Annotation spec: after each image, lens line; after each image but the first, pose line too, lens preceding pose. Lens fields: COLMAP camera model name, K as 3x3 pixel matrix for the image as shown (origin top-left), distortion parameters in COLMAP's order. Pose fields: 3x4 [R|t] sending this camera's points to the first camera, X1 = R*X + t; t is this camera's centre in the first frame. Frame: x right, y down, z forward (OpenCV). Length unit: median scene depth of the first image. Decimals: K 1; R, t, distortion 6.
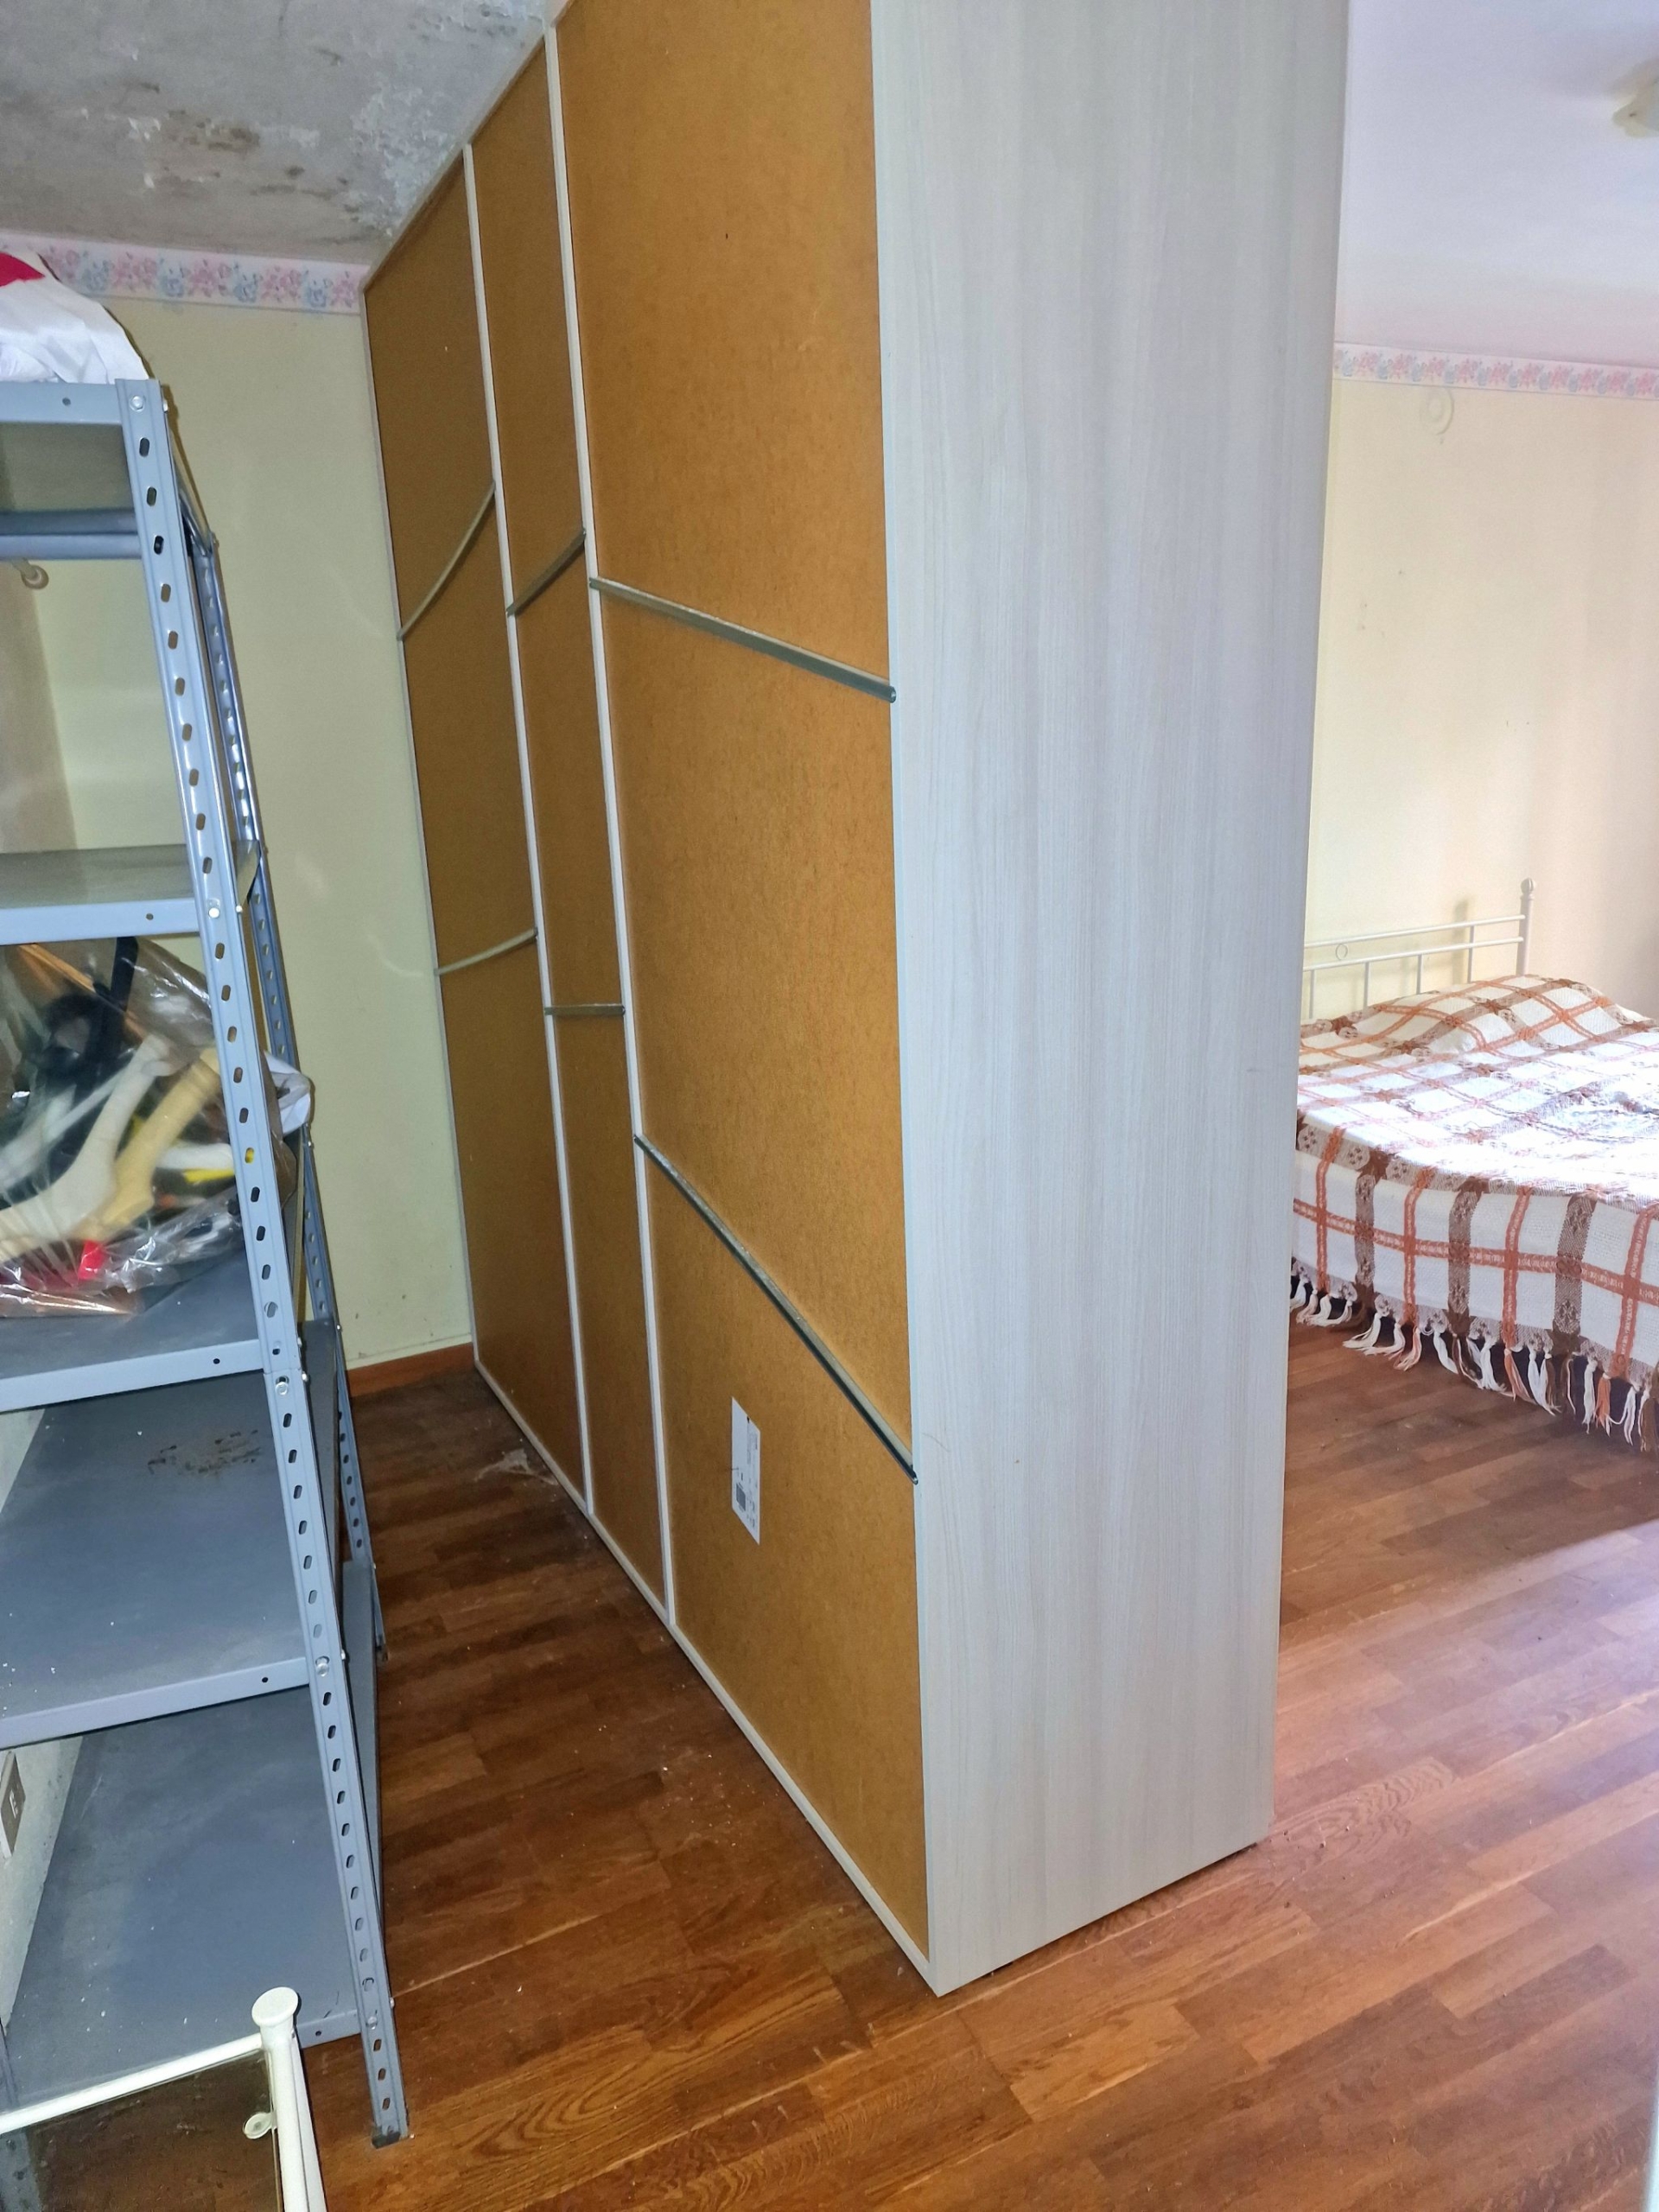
lens RADIAL K [[1496.1, 0, 863.6], [0, 1496.1, 1115.0], [0, 0, 1]] dist [0.066001, -0.054560]
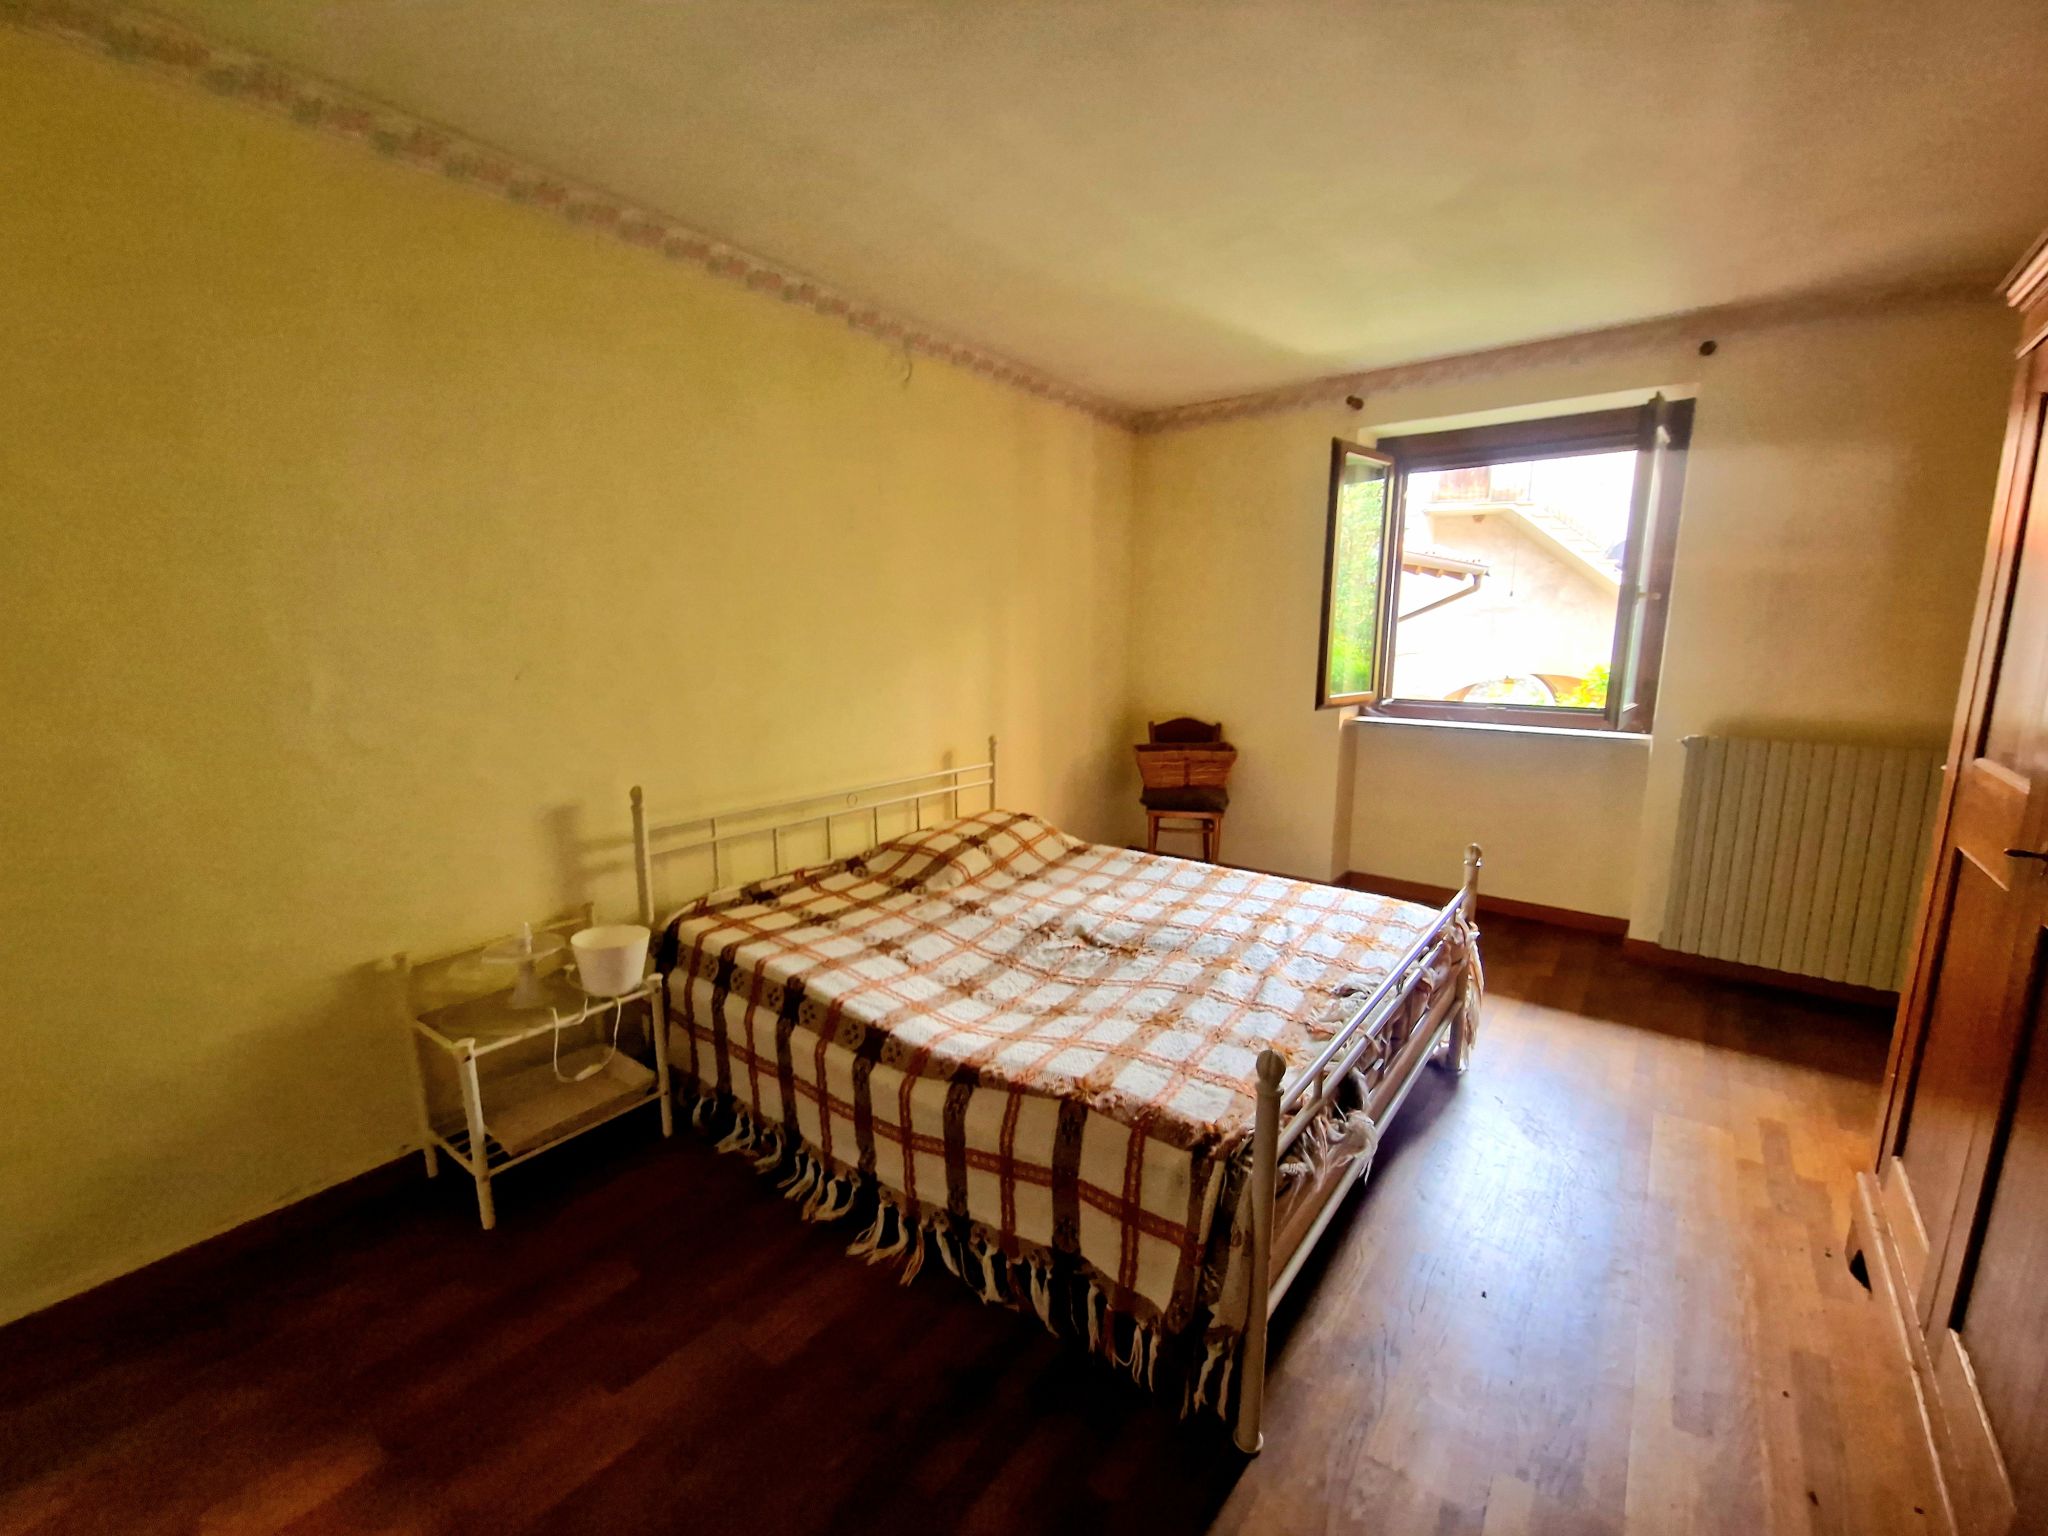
lens RADIAL K [[842.0, 0, 1032.5], [0, 842.0, 773.3], [0, 0, 1]] dist [0.001661, -0.002694]
pose [[0.896275, -0.027832, 0.442624, 0.194709], [0.066934, 0.995086, -0.072964, -0.090958], [-0.438418, 0.095022, 0.893734, 0.448900]]
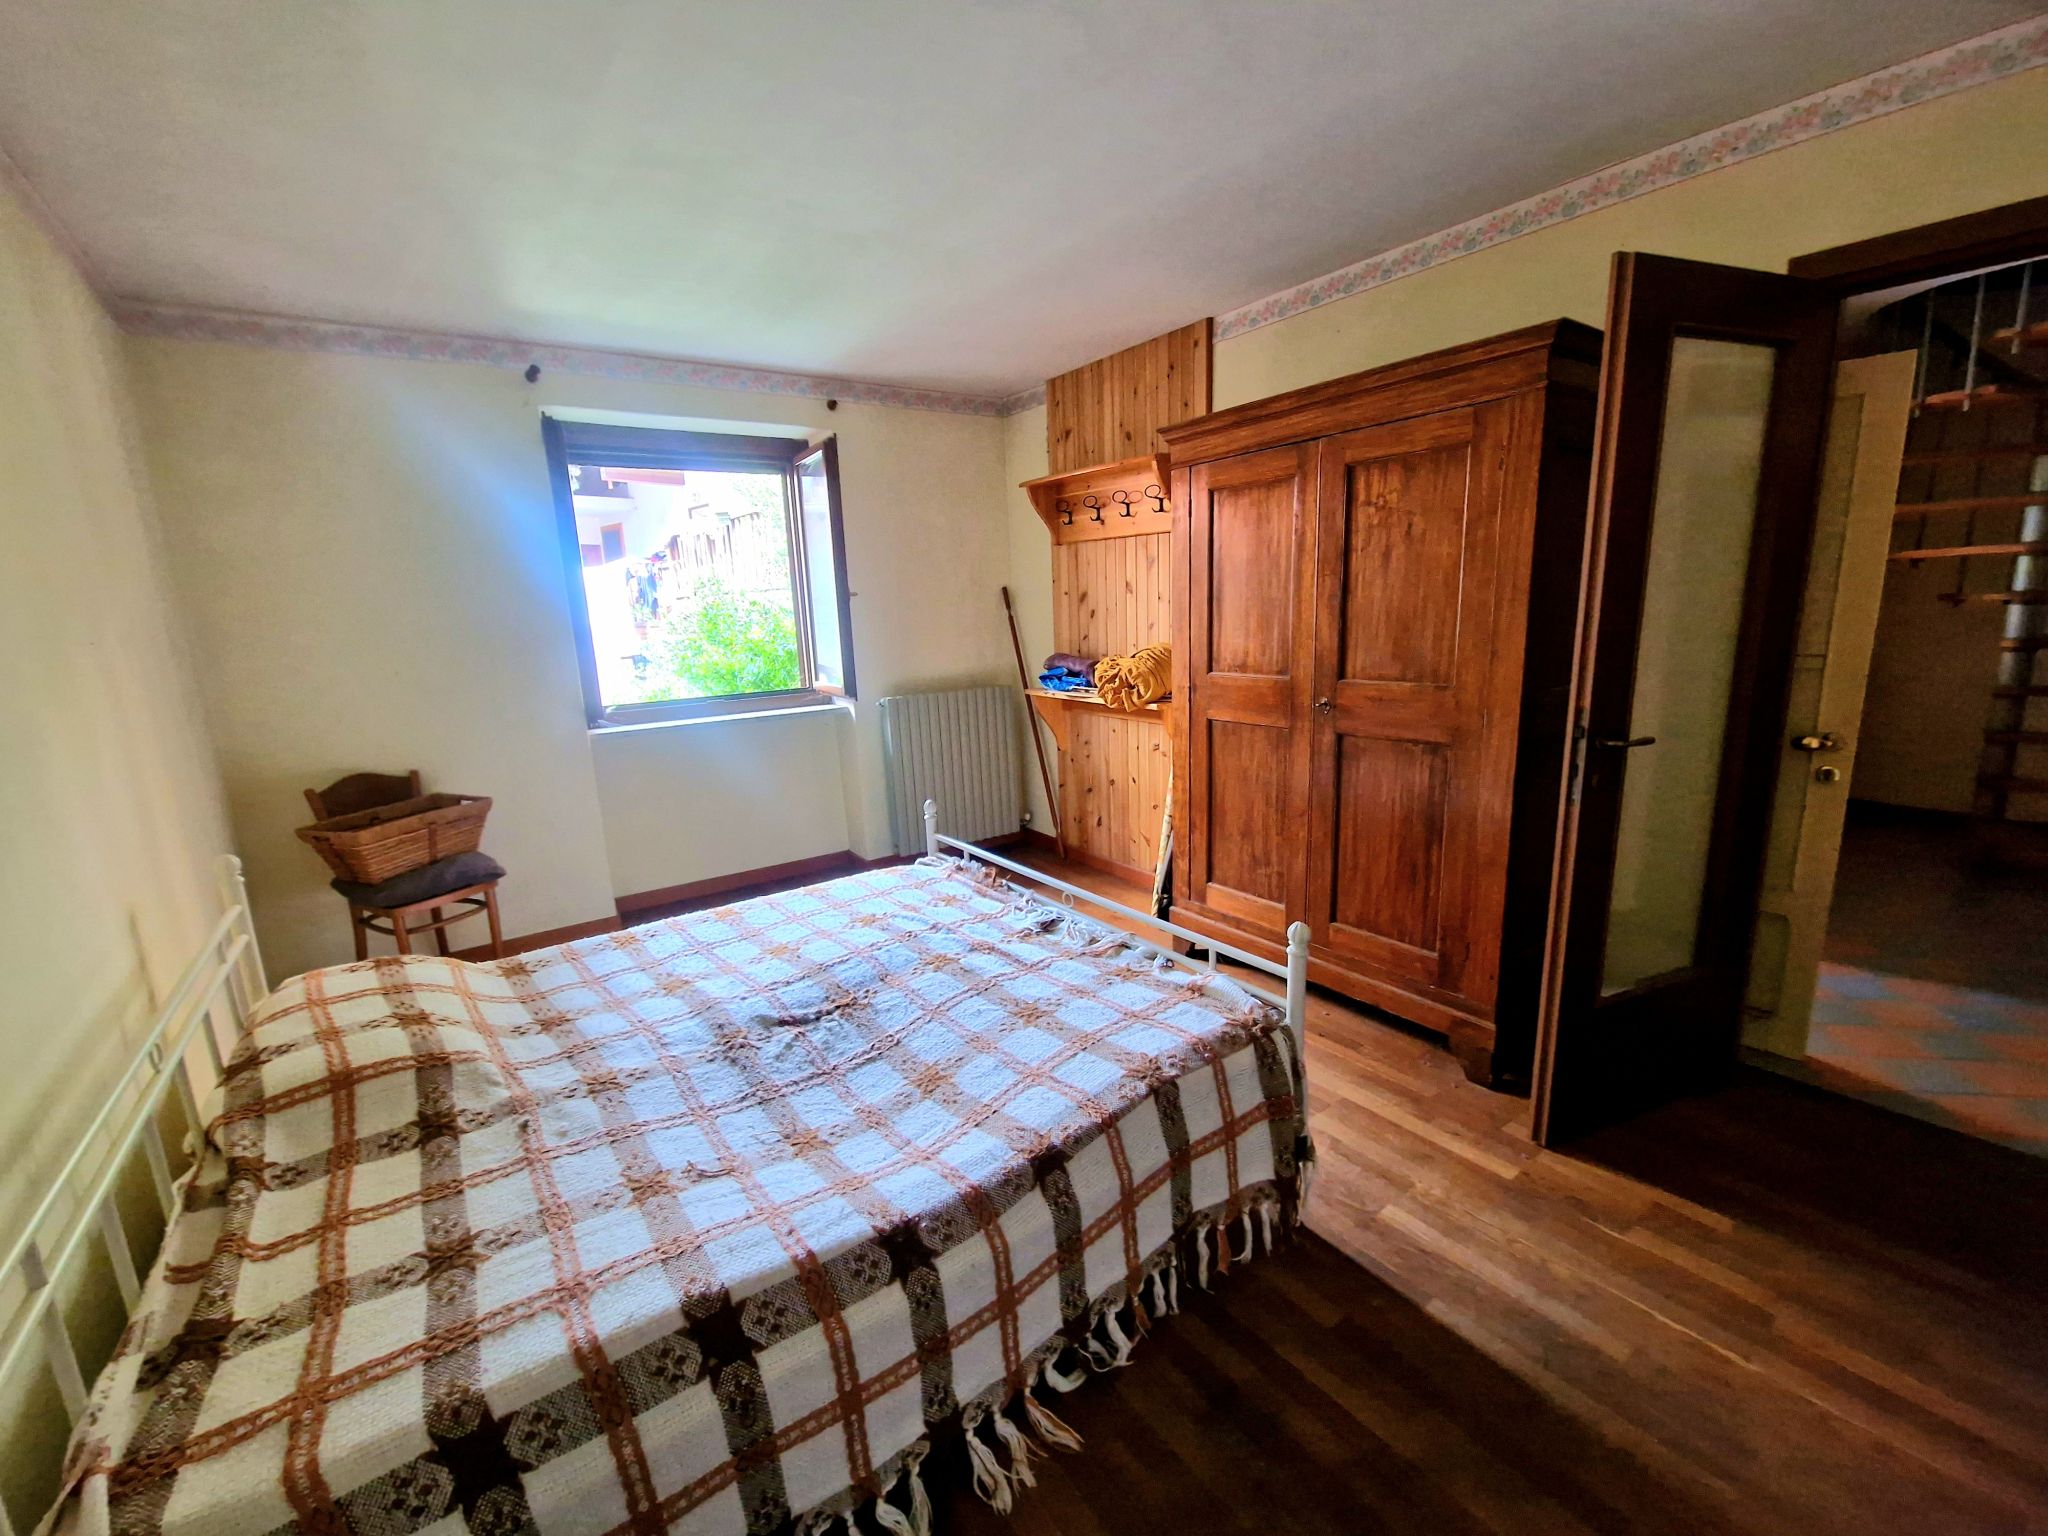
lens RADIAL K [[842.0, 0, 1010.4], [0, 842.0, 771.0], [0, 0, 1]] dist [0.001661, -0.002694]
pose [[-0.154691, -0.139181, 0.978110, 0.004793], [0.291027, 0.939679, 0.179739, -0.209976], [-0.944126, 0.312460, -0.104854, 0.908497]]
